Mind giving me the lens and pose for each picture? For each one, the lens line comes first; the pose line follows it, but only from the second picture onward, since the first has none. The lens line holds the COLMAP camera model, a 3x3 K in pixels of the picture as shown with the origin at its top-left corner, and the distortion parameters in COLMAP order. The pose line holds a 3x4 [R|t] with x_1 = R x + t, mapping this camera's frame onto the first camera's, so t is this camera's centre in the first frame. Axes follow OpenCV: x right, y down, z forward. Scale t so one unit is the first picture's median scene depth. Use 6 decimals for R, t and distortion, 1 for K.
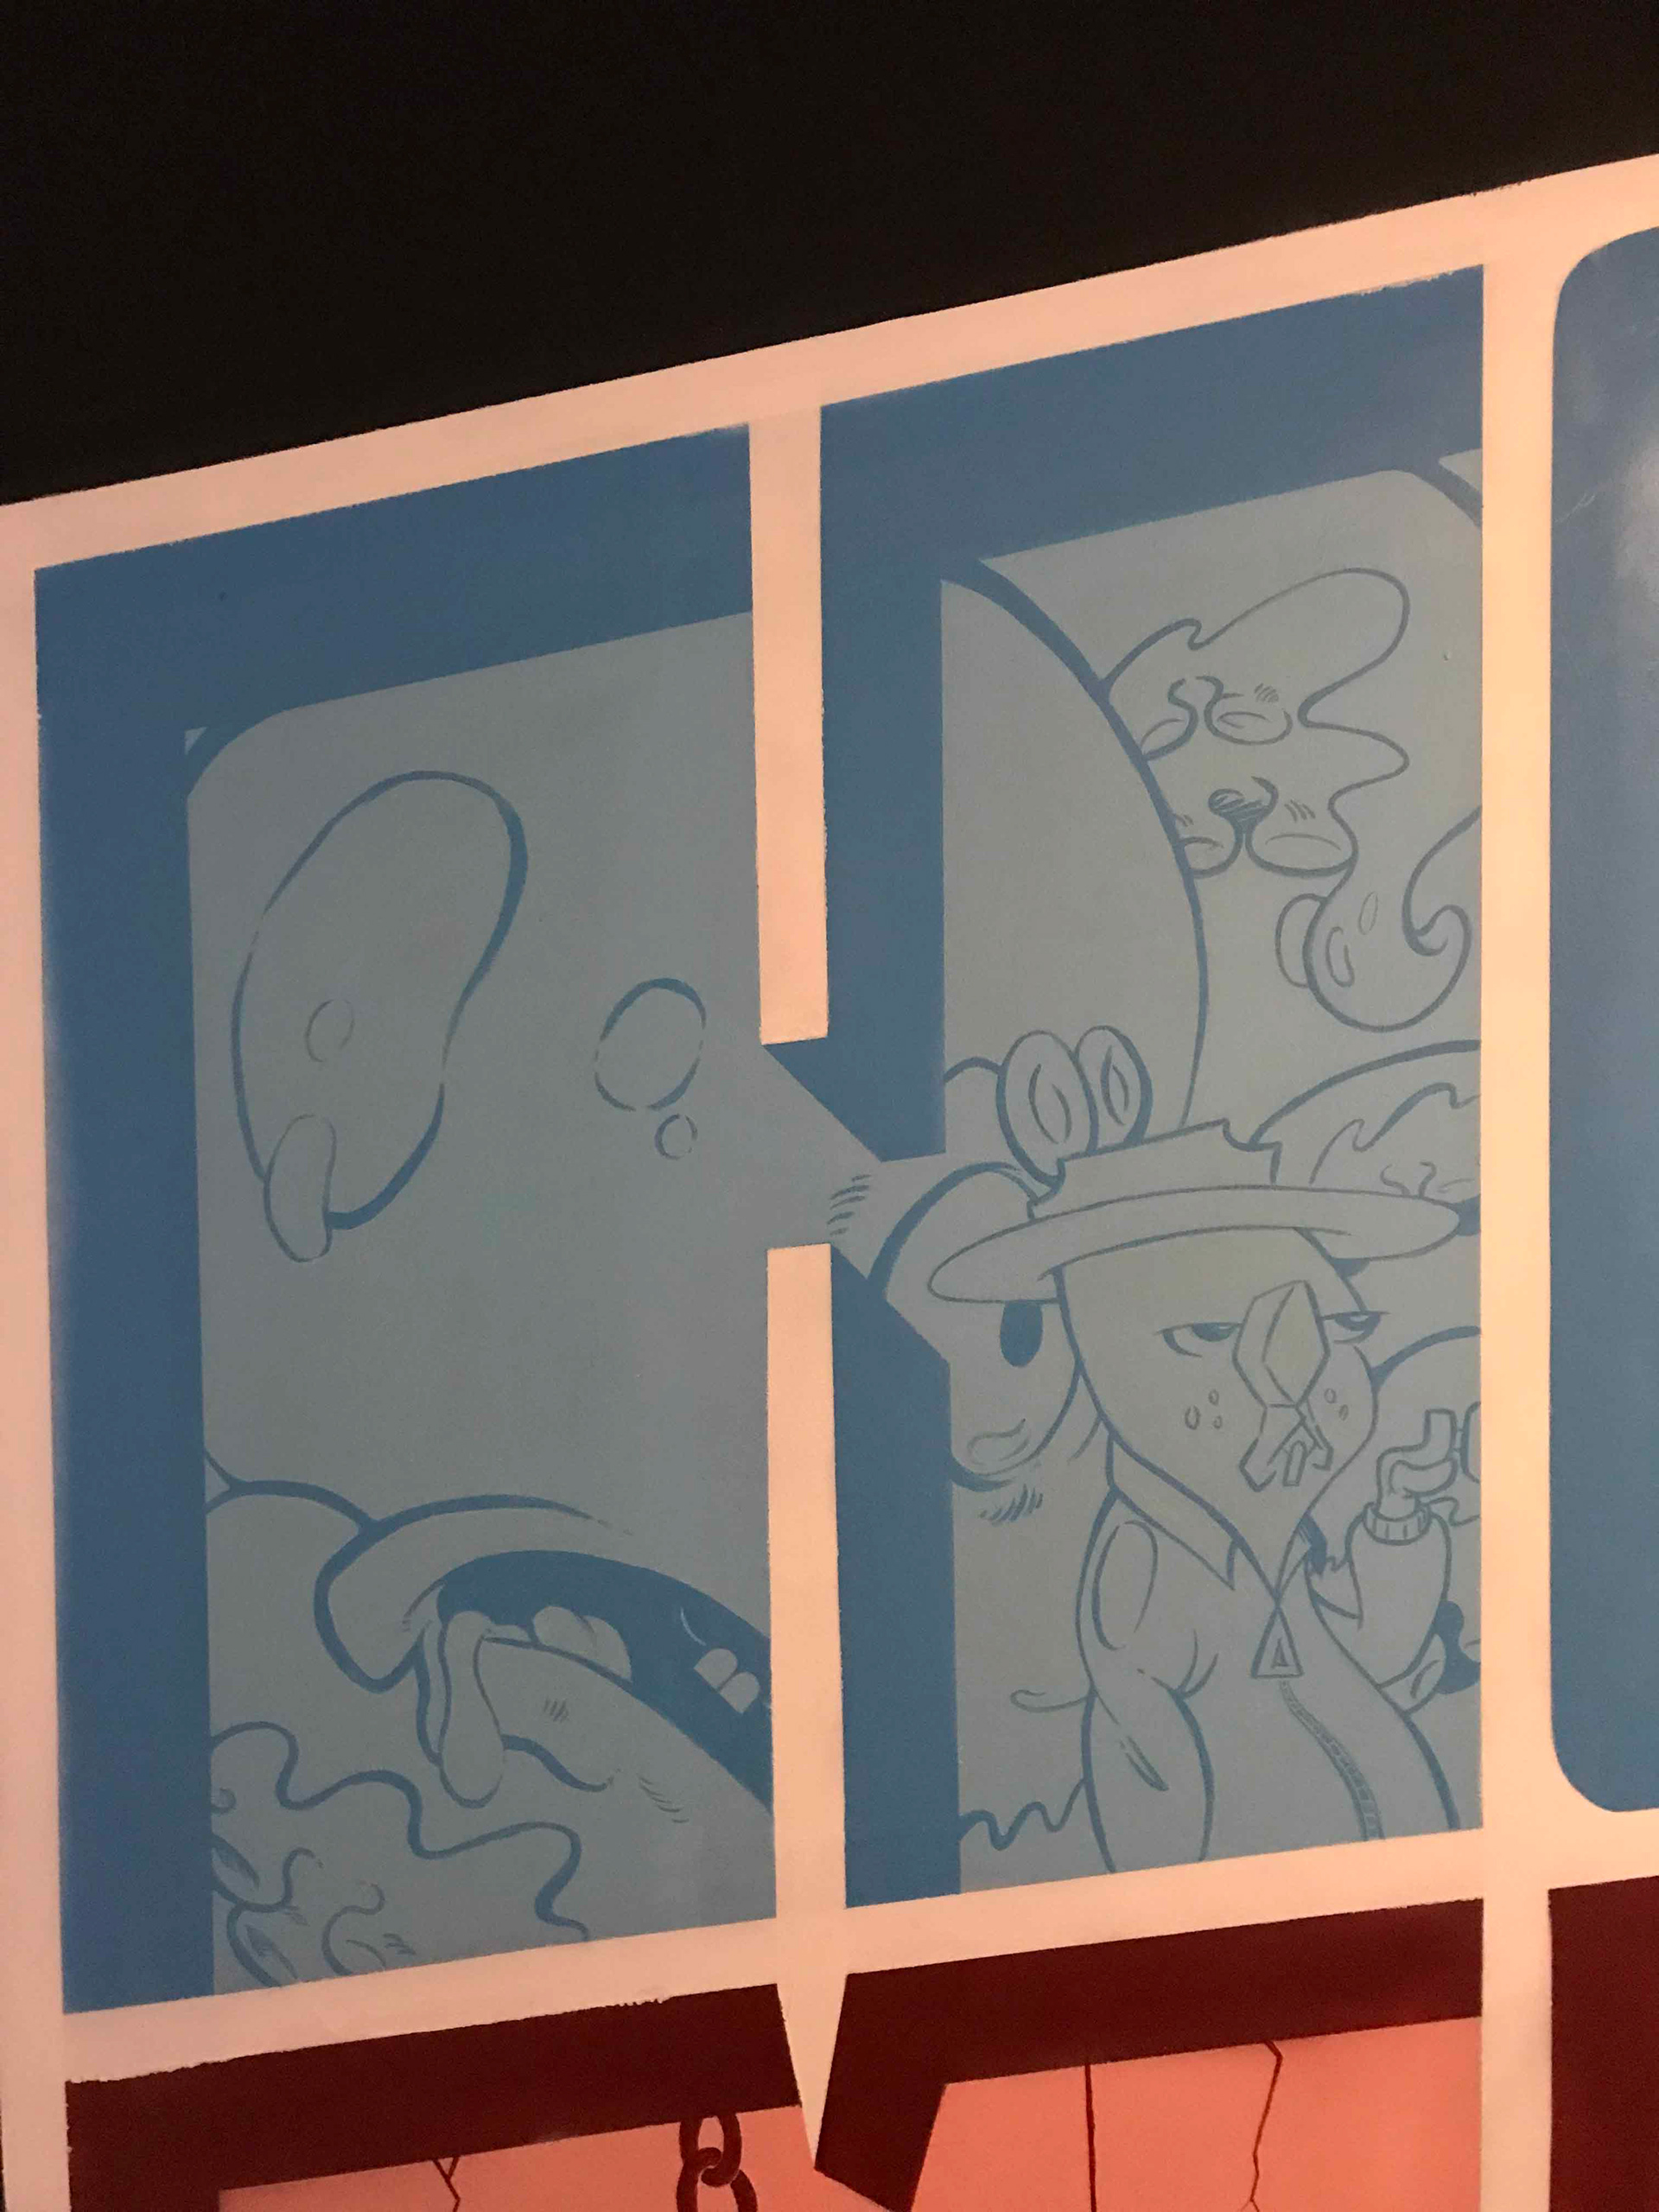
lens RADIAL K [[1820.6, 0, 828.0], [0, 1820.6, 1103.1], [0, 0, 1]] dist [0.067264, -0.080764]
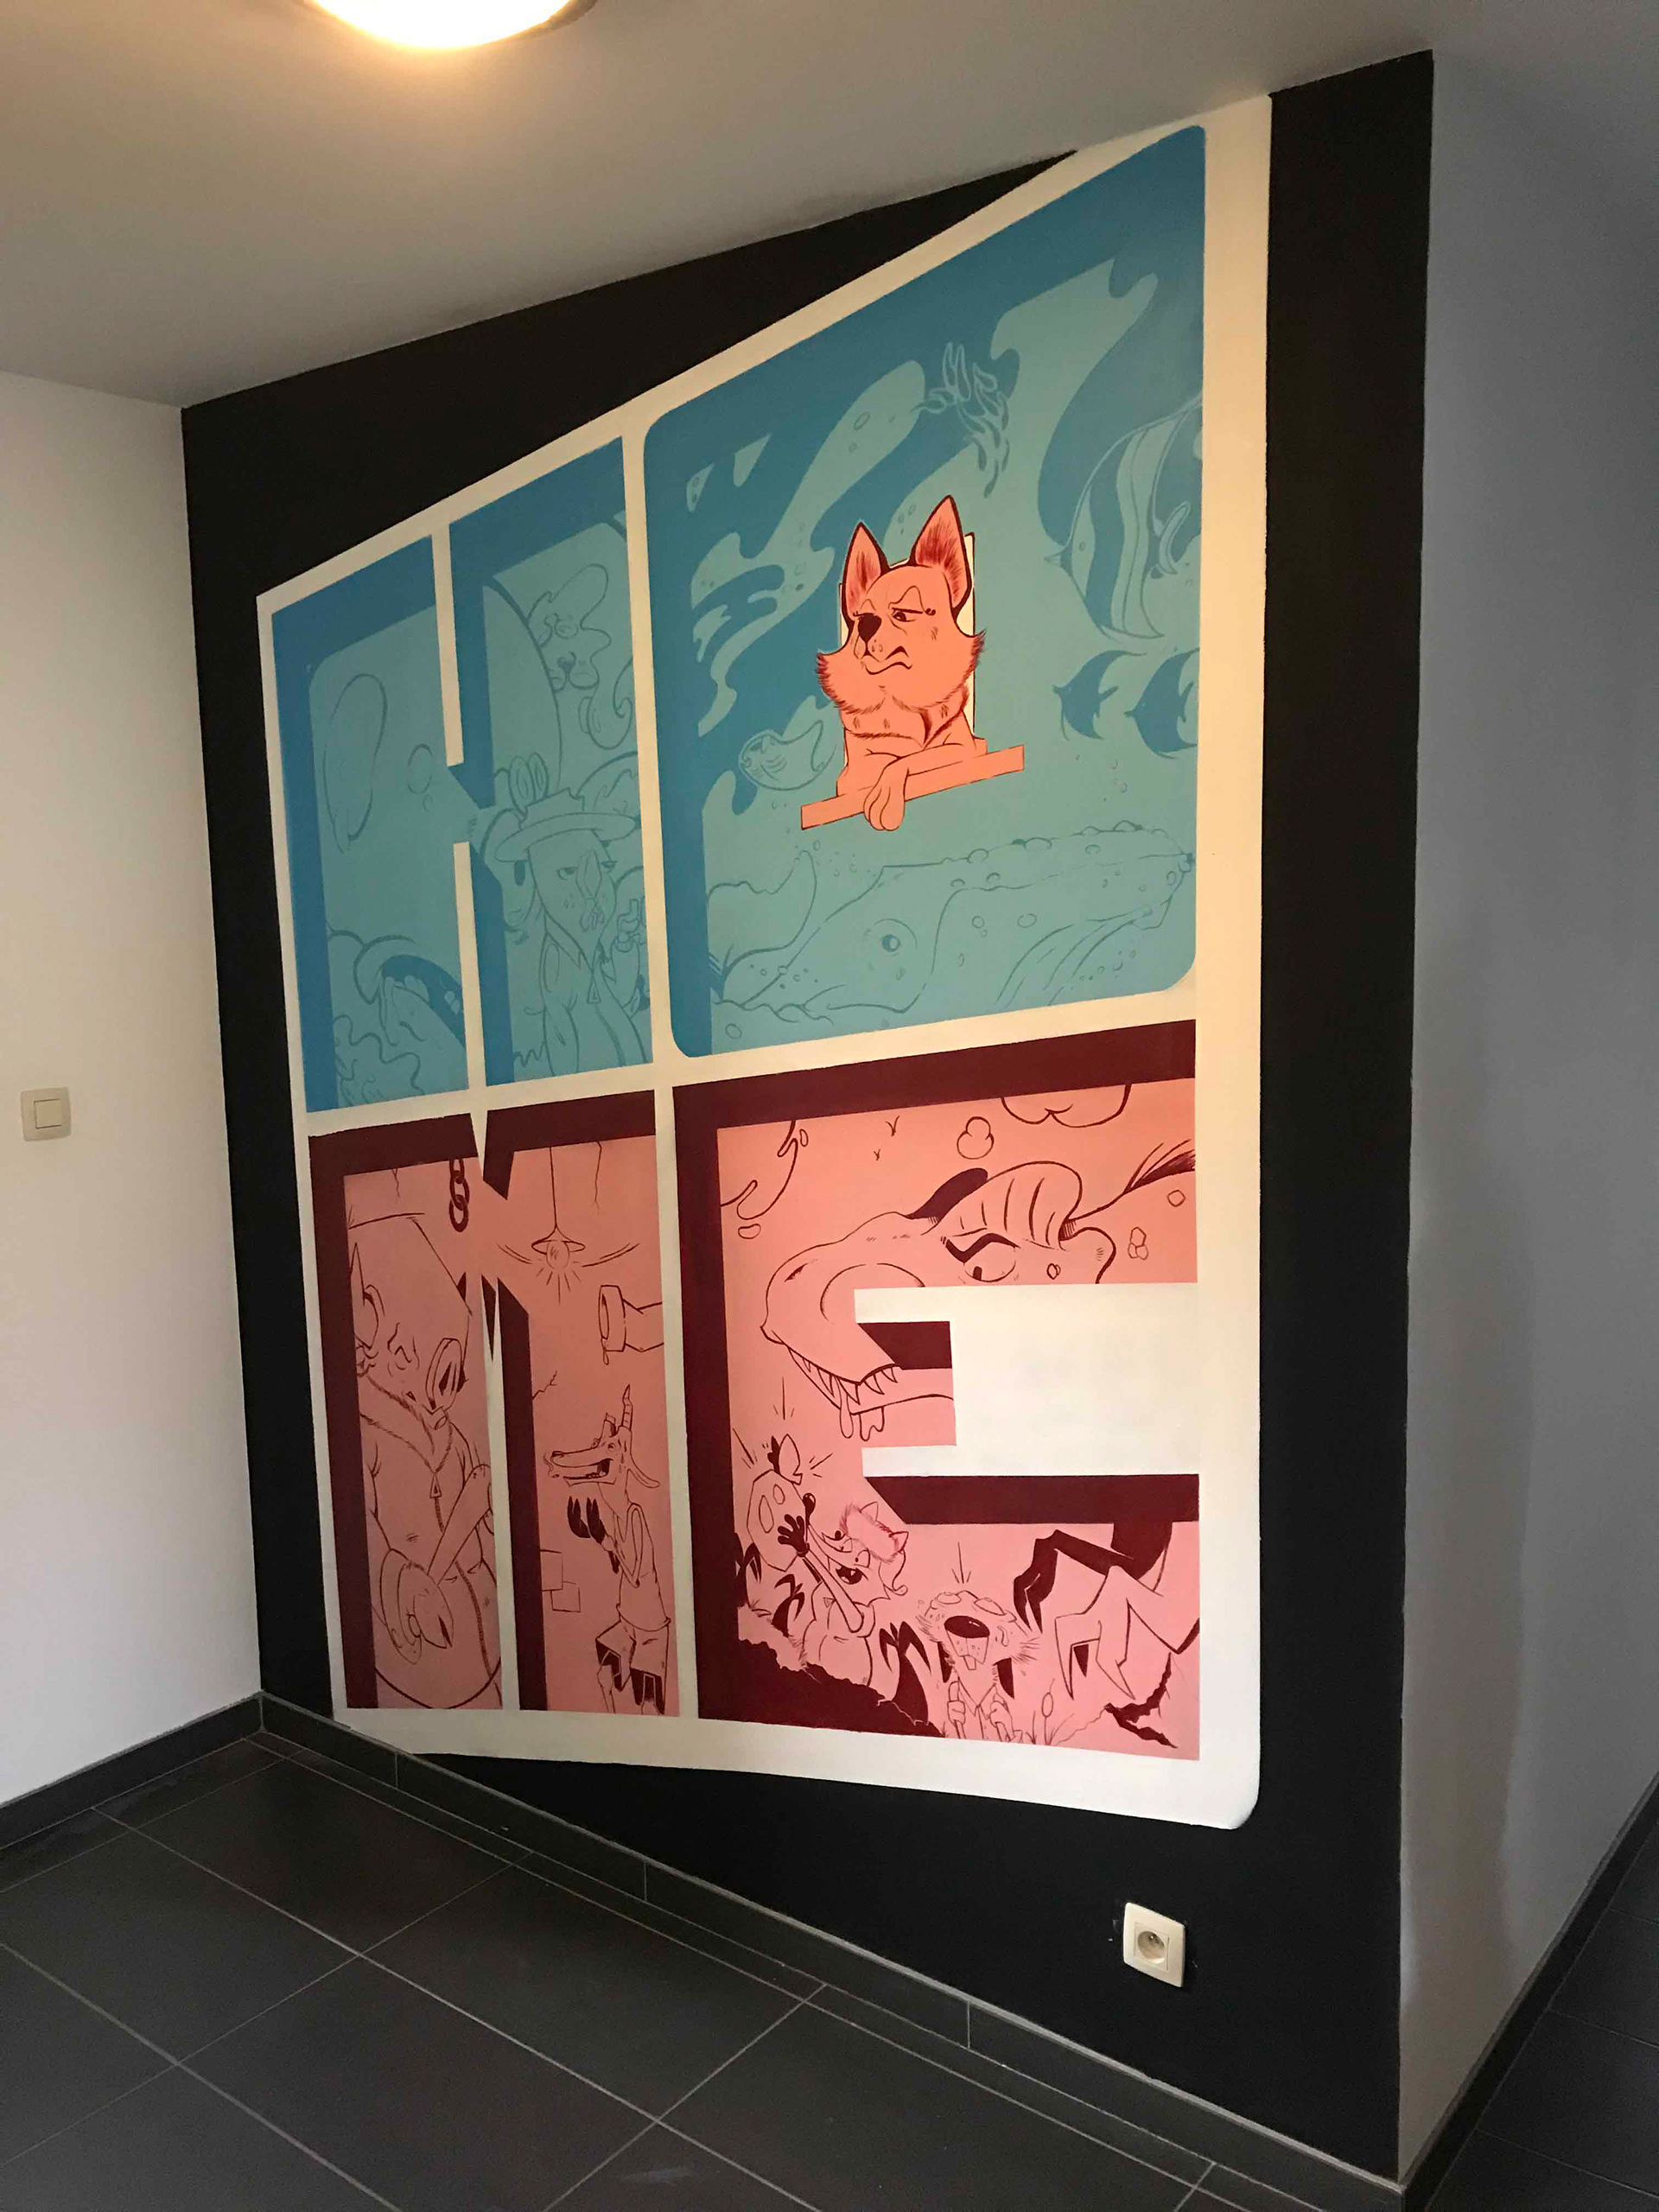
lens RADIAL K [[1820.6, 0, 822.3], [0, 1820.6, 1093.0], [0, 0, 1]] dist [0.067264, -0.080764]
pose [[0.813405, 0.050732, -0.579482, 2.006719], [0.010415, 0.994760, 0.101707, 0.178370], [0.581605, -0.088765, 0.808614, -0.911554]]
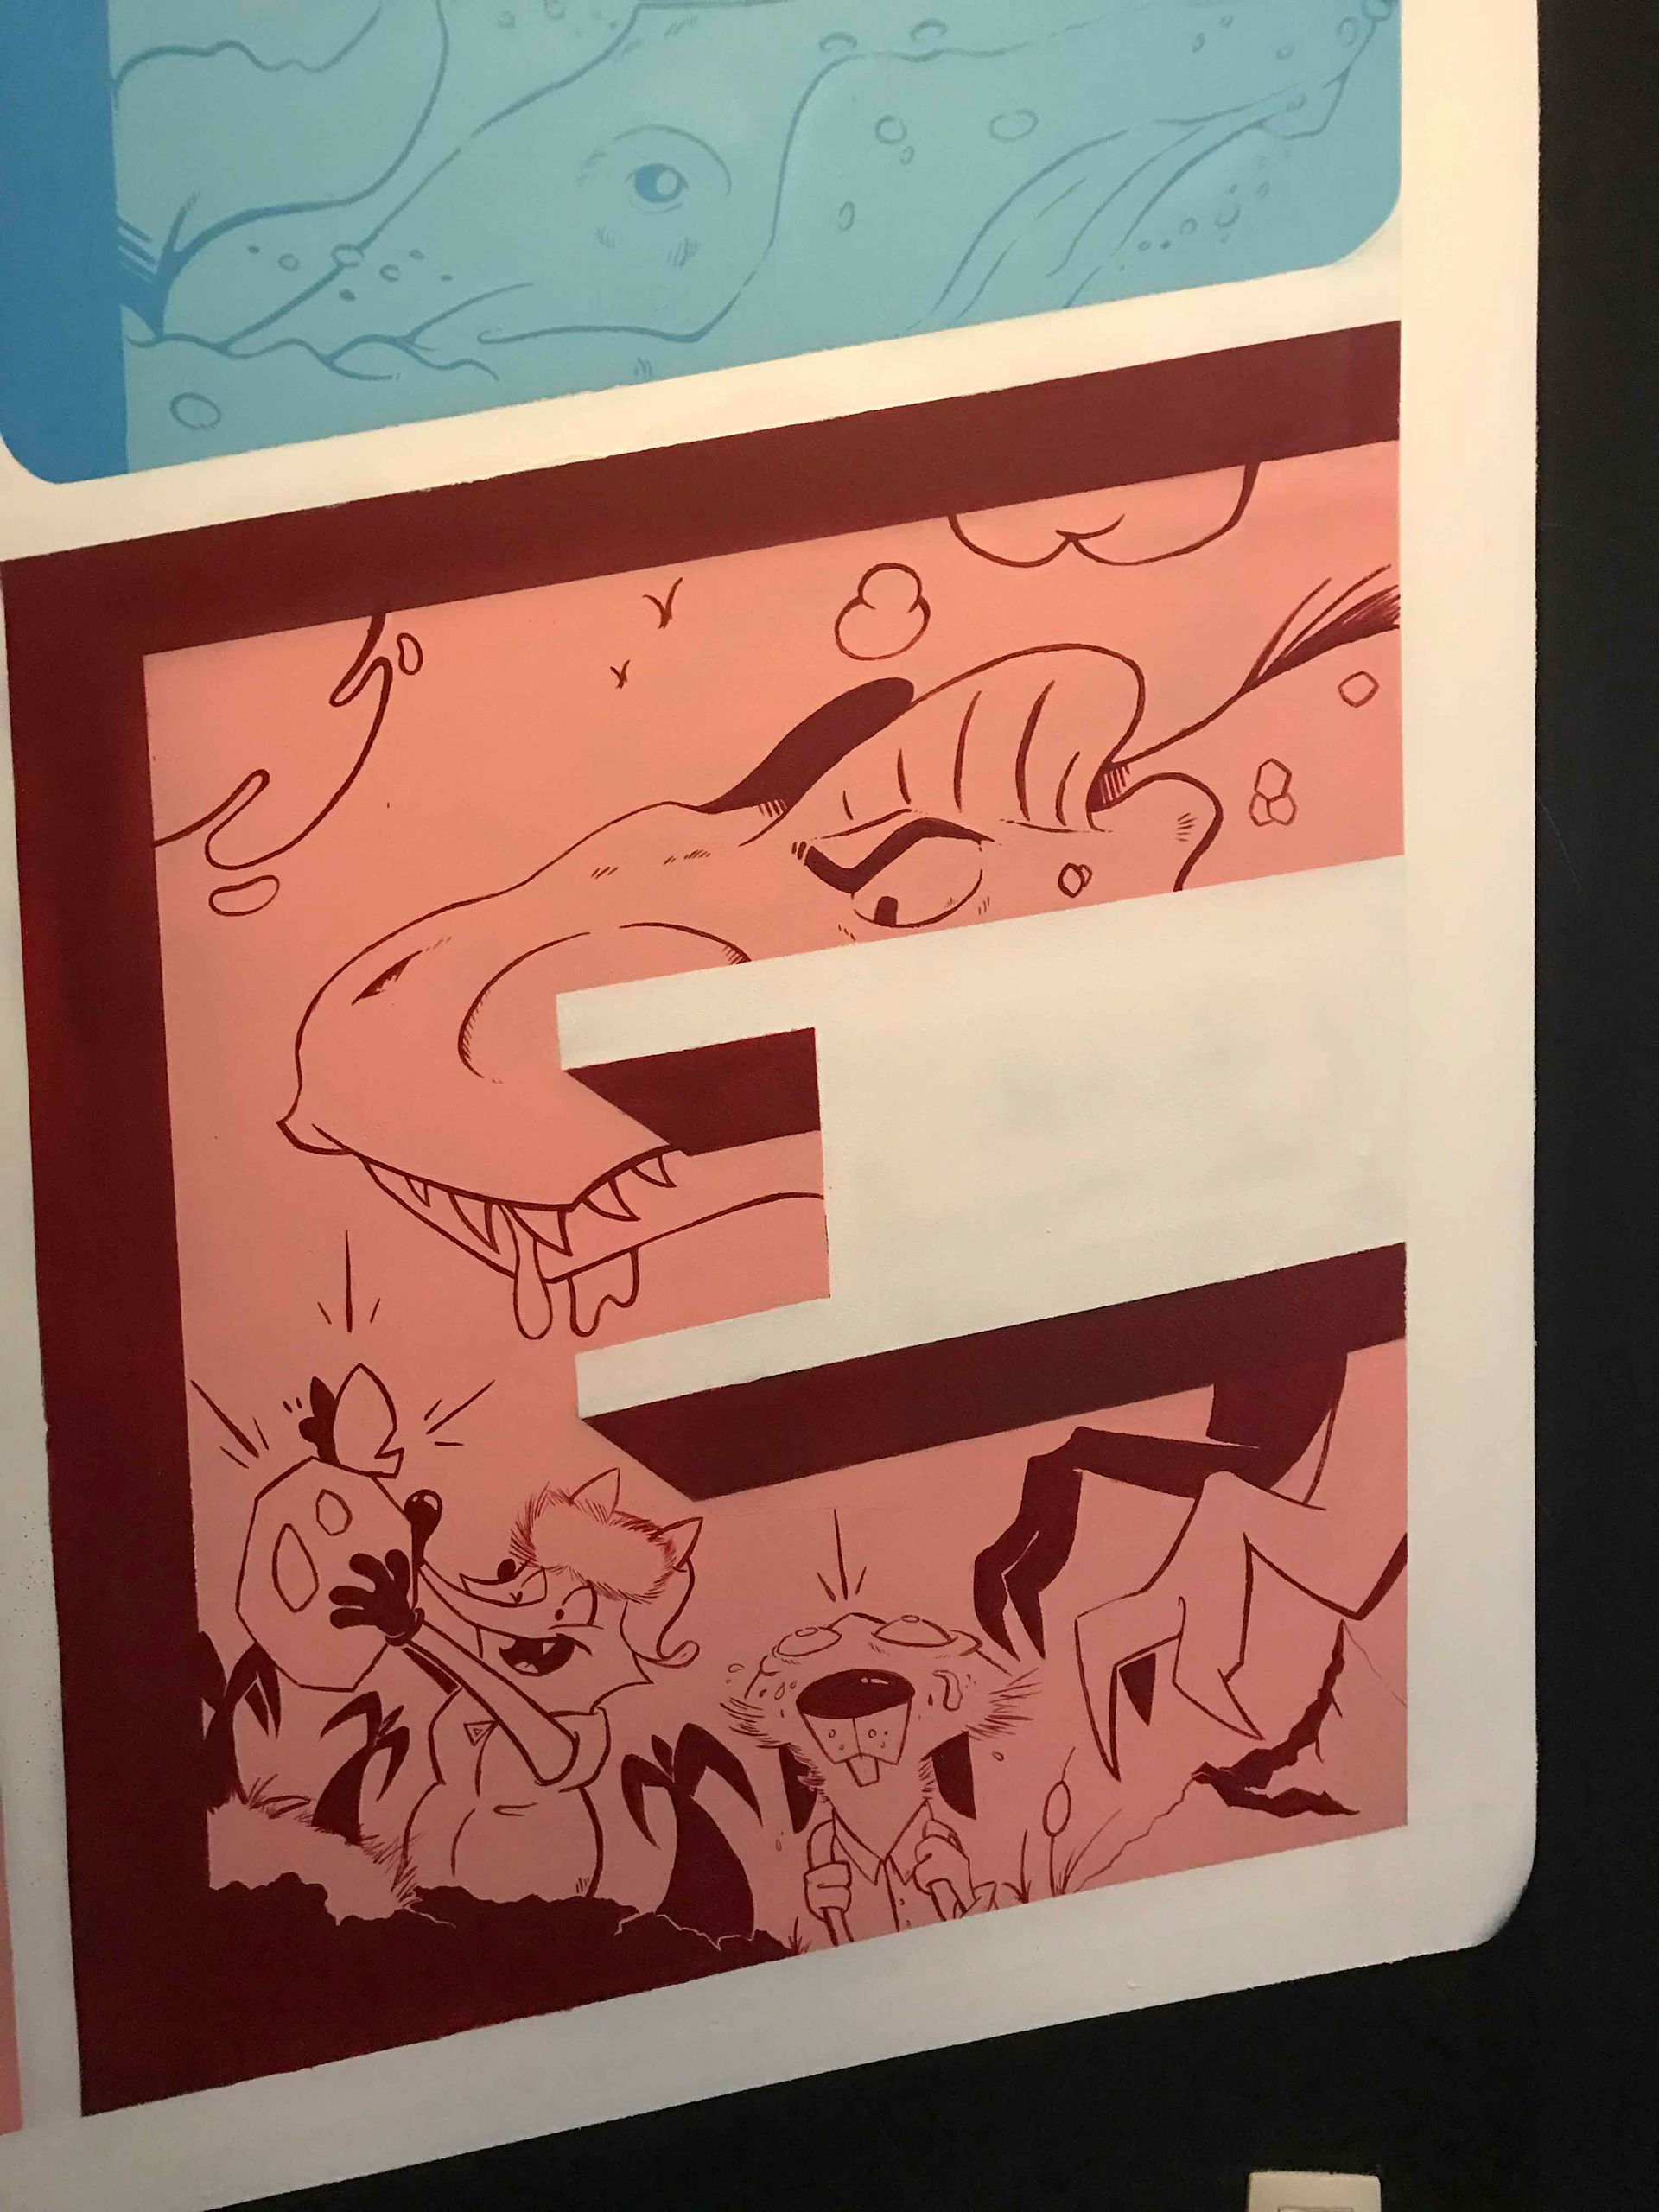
lens RADIAL K [[1820.6, 0, 891.7], [0, 1820.6, 1172.2], [0, 0, 1]] dist [0.067264, -0.080764]
pose [[0.999449, -0.016424, 0.028847, 0.854323], [0.015511, 0.999380, 0.031619, 0.741741], [-0.029349, -0.031154, 0.999084, -0.070043]]
